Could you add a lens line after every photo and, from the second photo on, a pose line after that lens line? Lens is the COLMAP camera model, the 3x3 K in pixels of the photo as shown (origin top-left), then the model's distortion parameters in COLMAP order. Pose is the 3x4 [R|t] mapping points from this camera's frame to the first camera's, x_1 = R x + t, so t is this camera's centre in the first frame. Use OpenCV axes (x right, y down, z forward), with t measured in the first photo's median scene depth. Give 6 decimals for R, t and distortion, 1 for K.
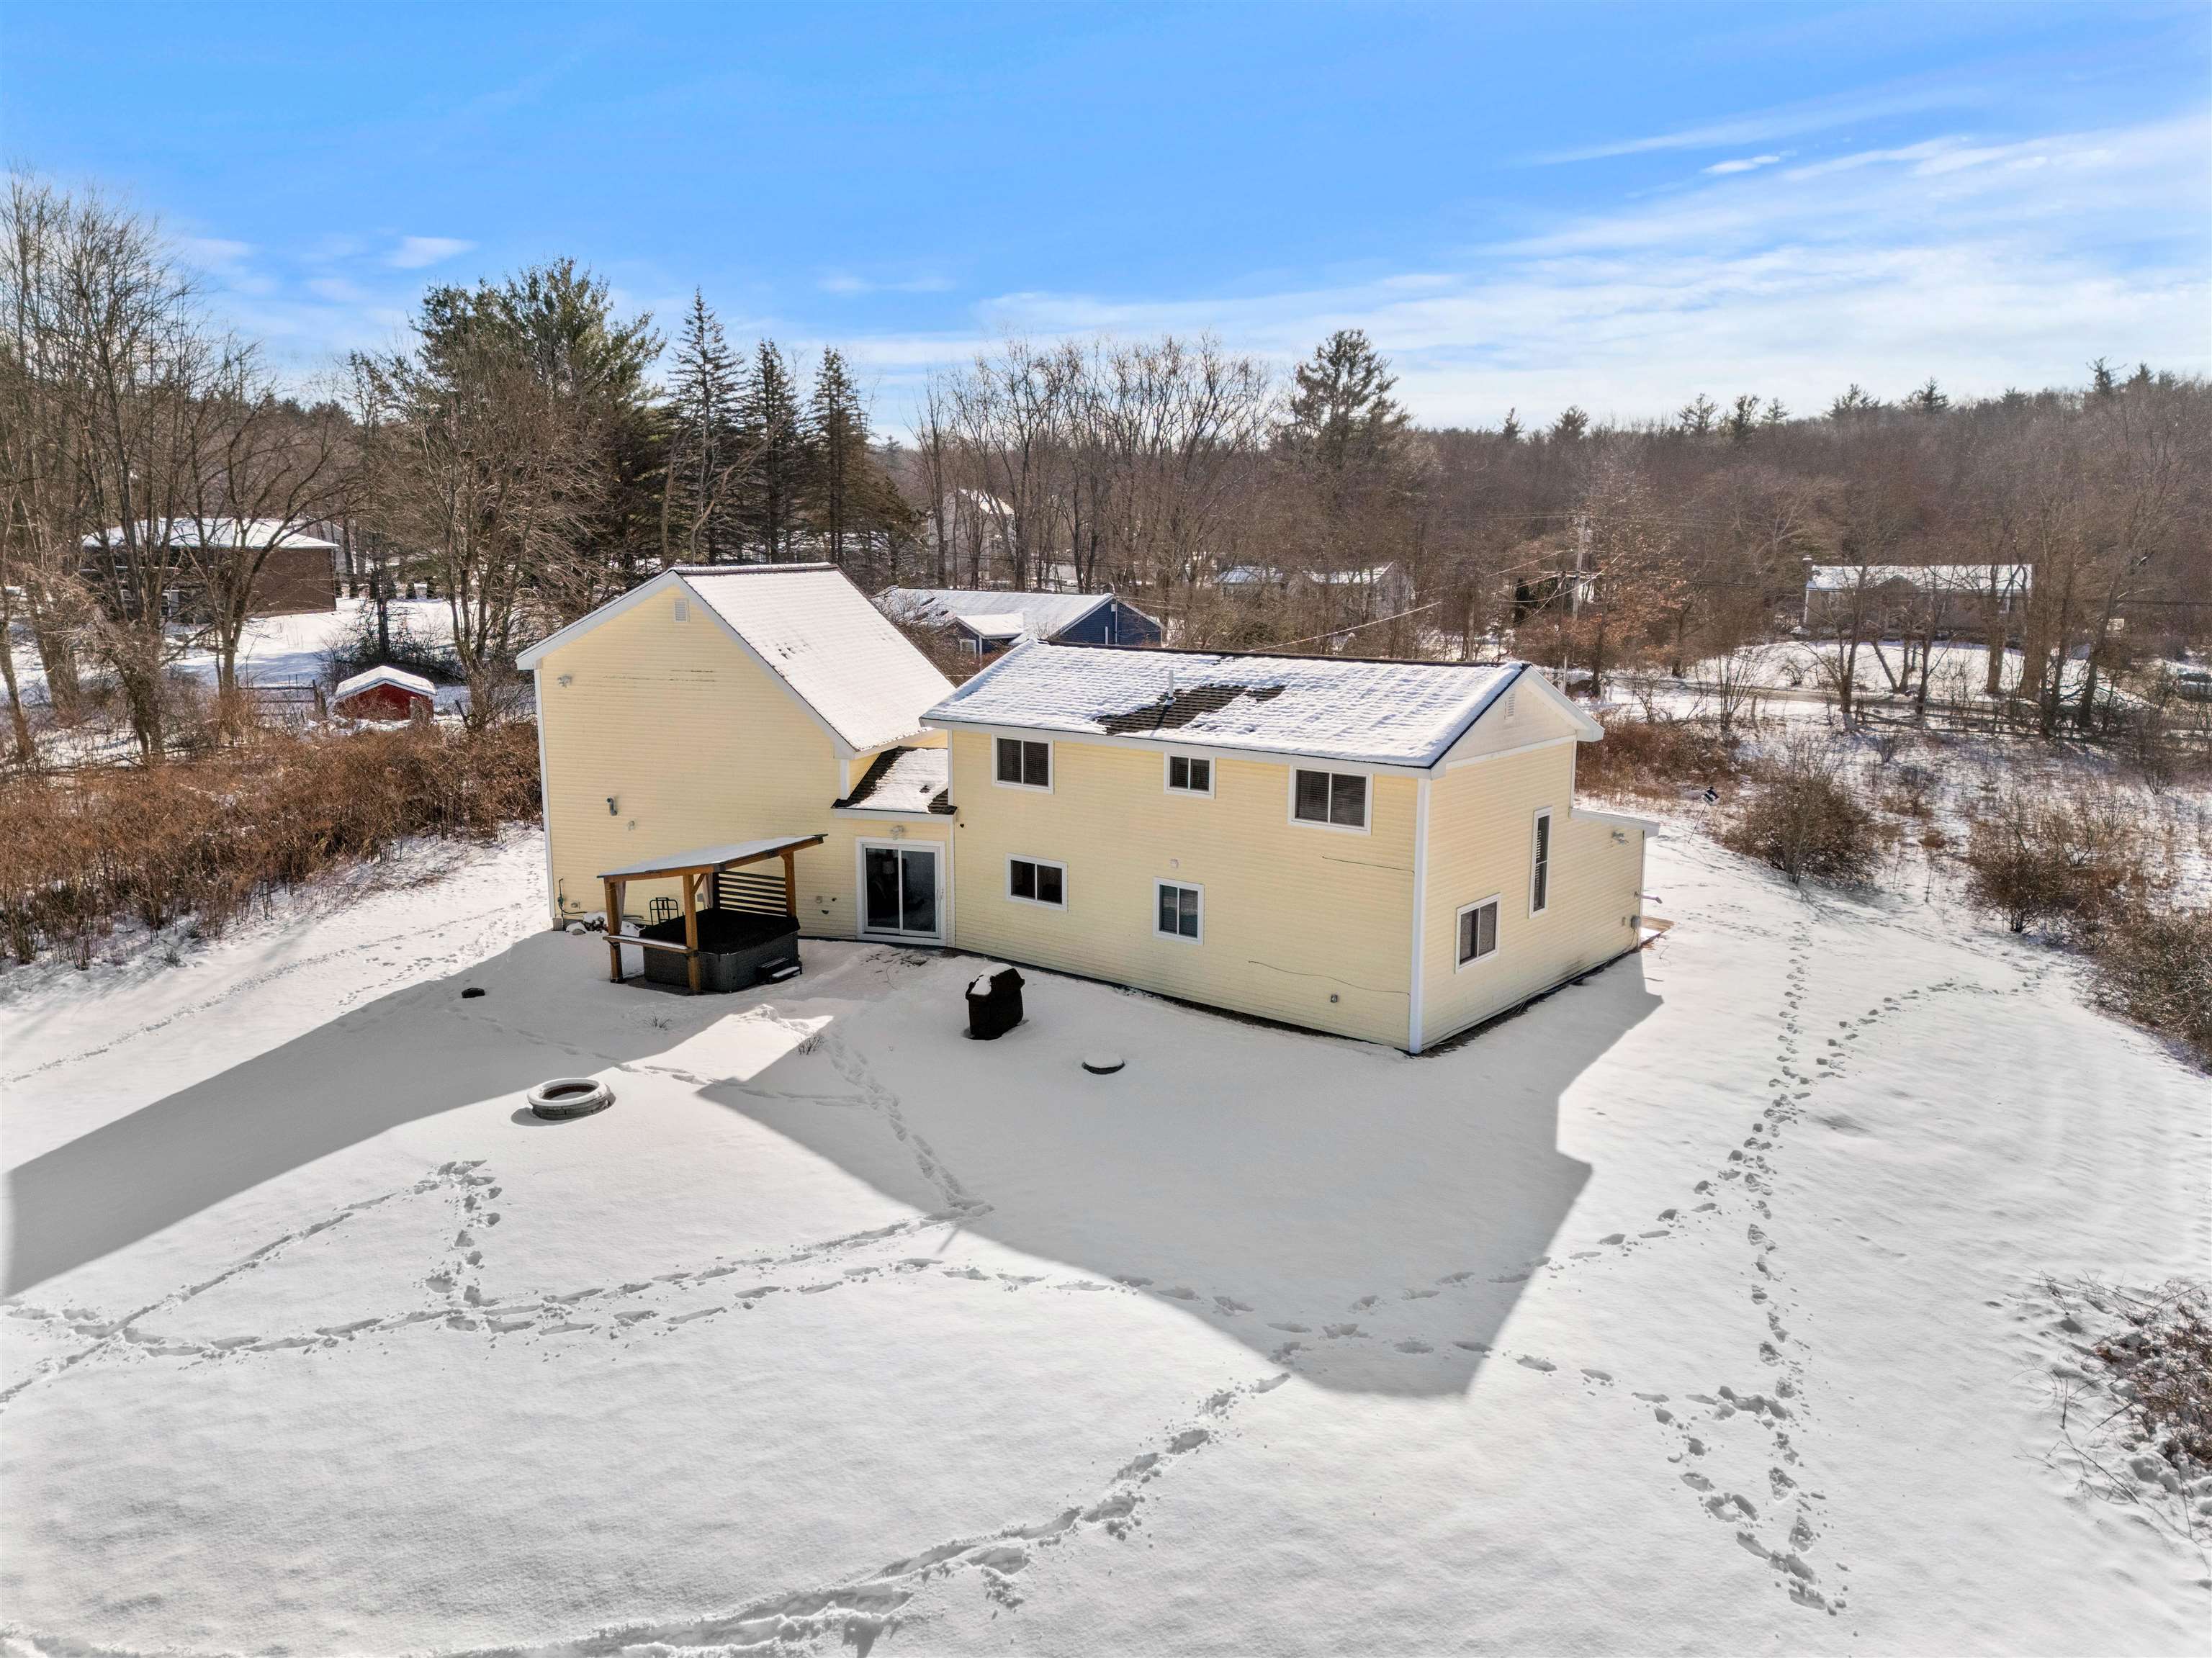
lens RADIAL K [[1588.5, 0, 1106.0], [0, 1588.5, 829.0], [0, 0, 1]] dist [0.075535, -0.001498]
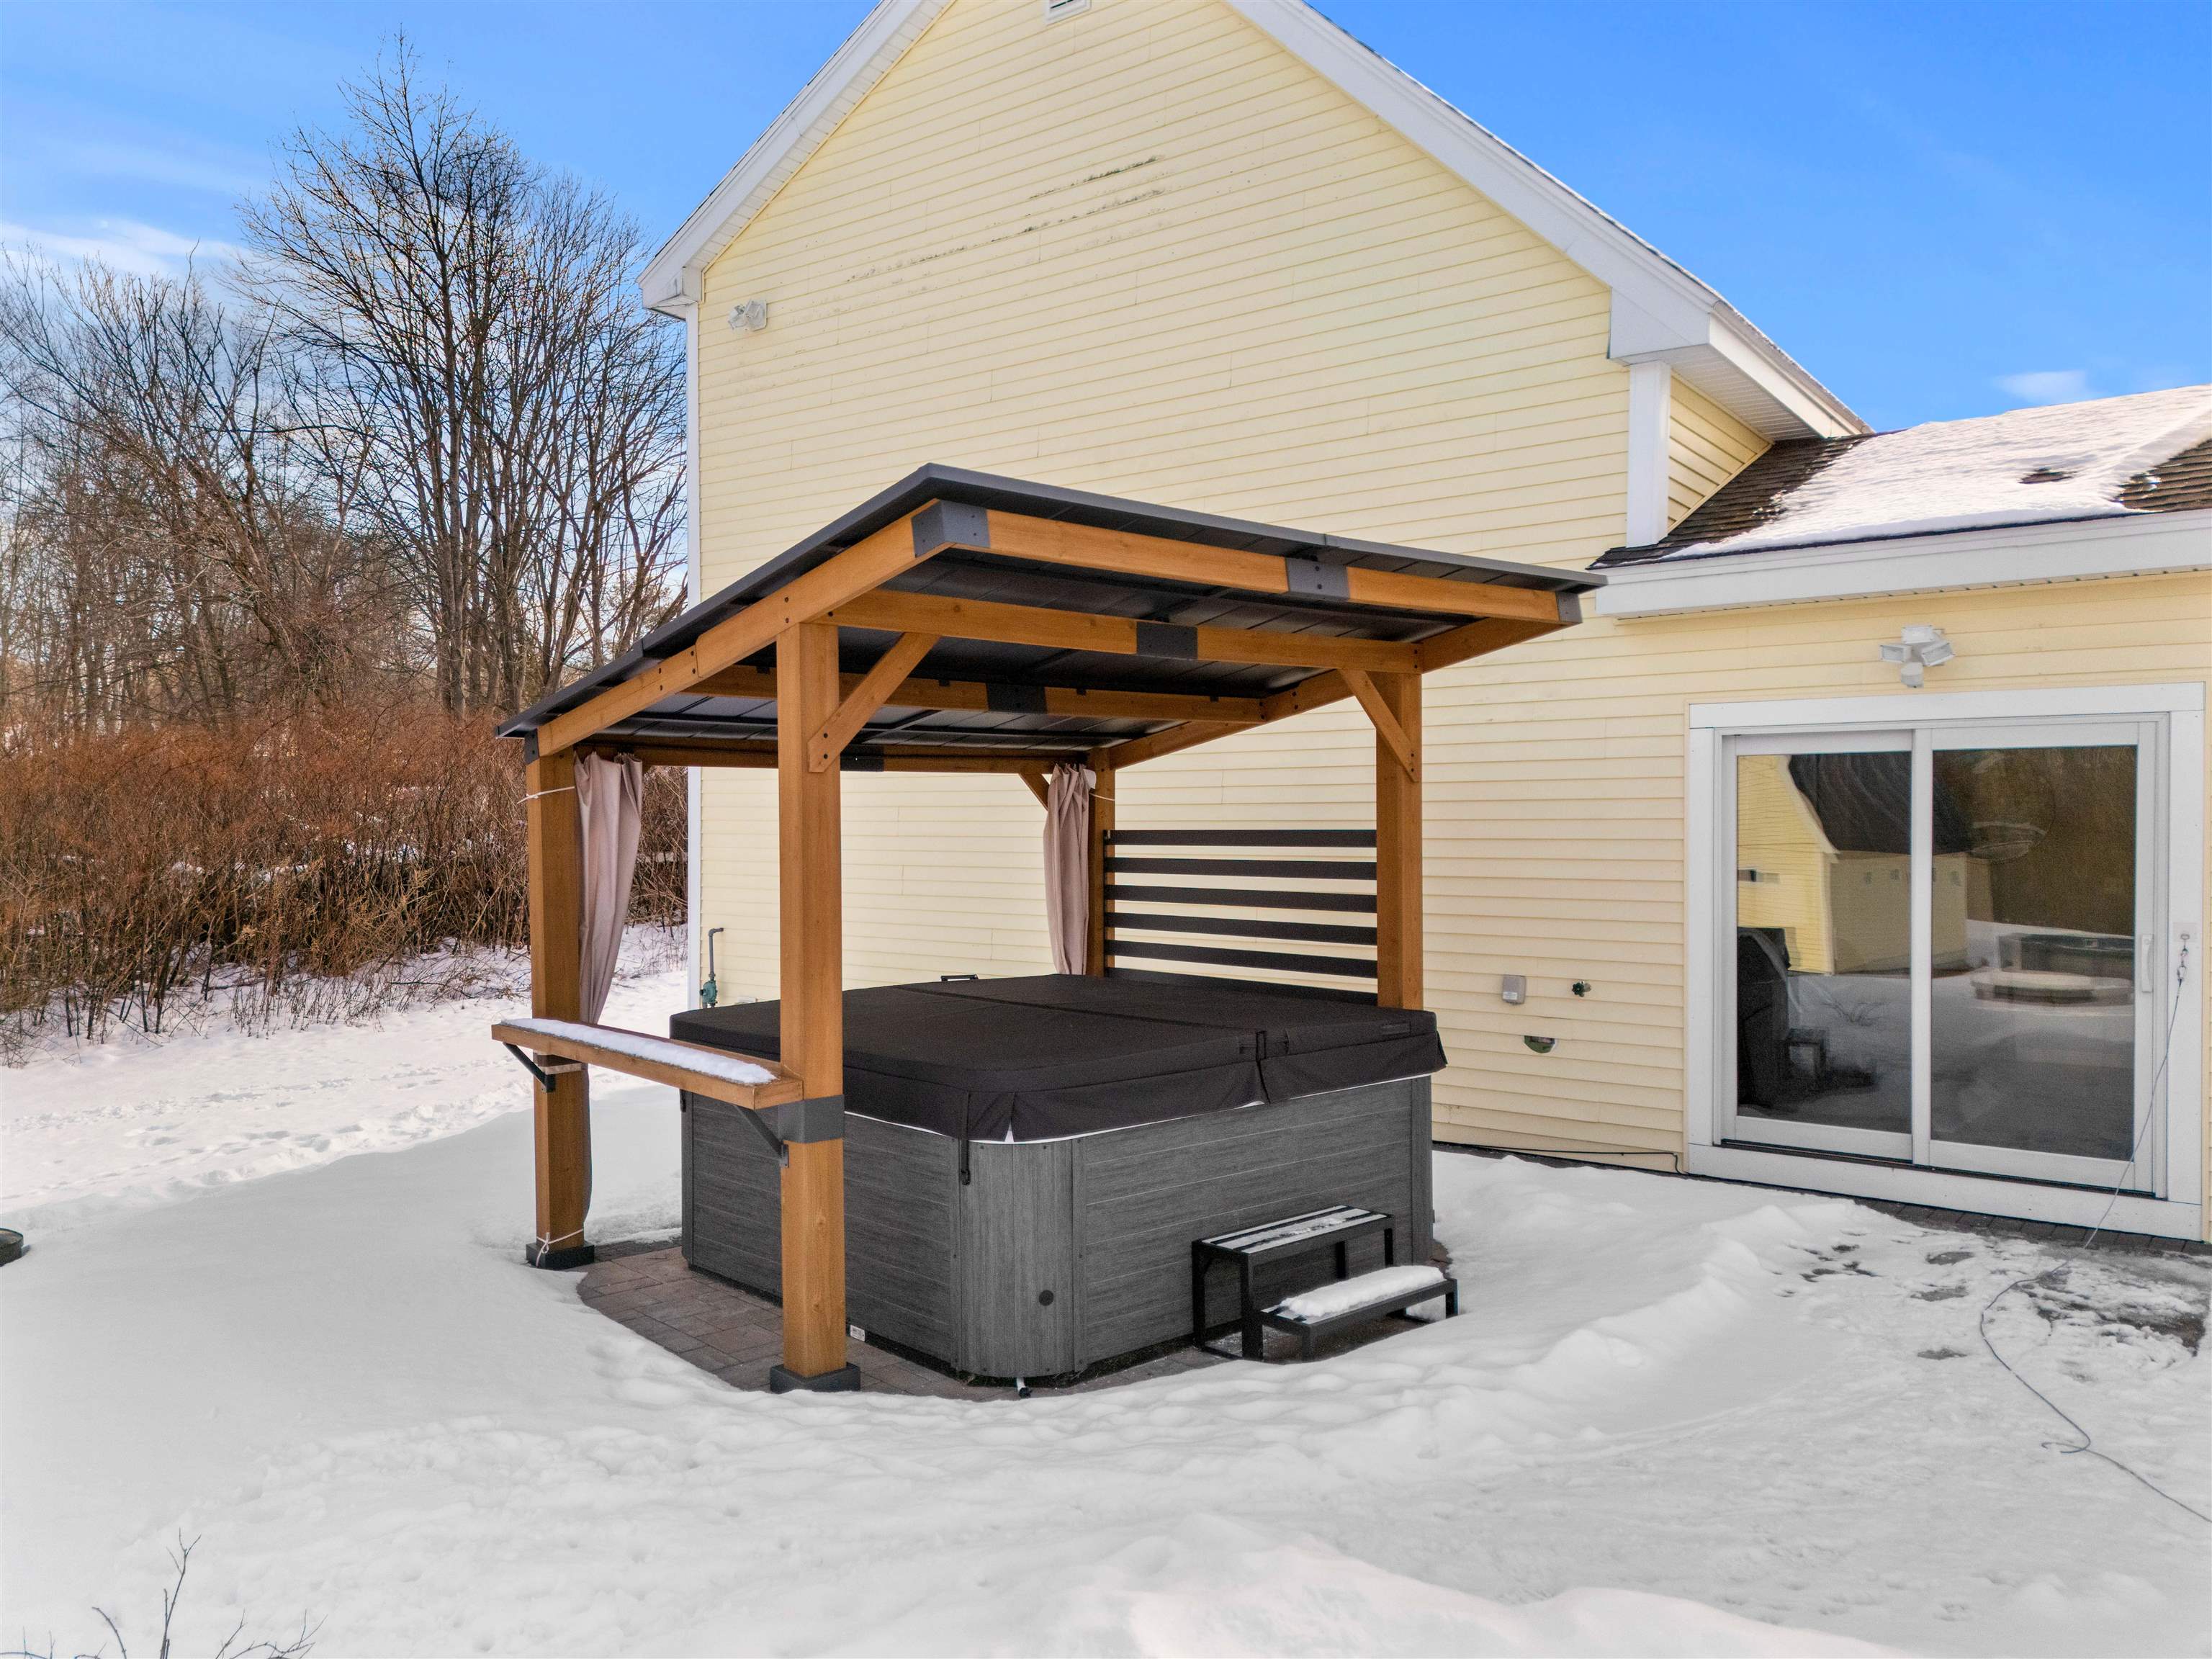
lens RADIAL K [[1588.7, 0, 1106.0], [0, 1588.7, 829.5], [0, 0, 1]] dist [0.075535, -0.001498]
pose [[0.928390, -0.011184, -0.371440, -0.161558], [-0.057704, 0.983084, -0.173826, 0.072106], [0.367101, 0.182812, 0.912040, 0.820635]]
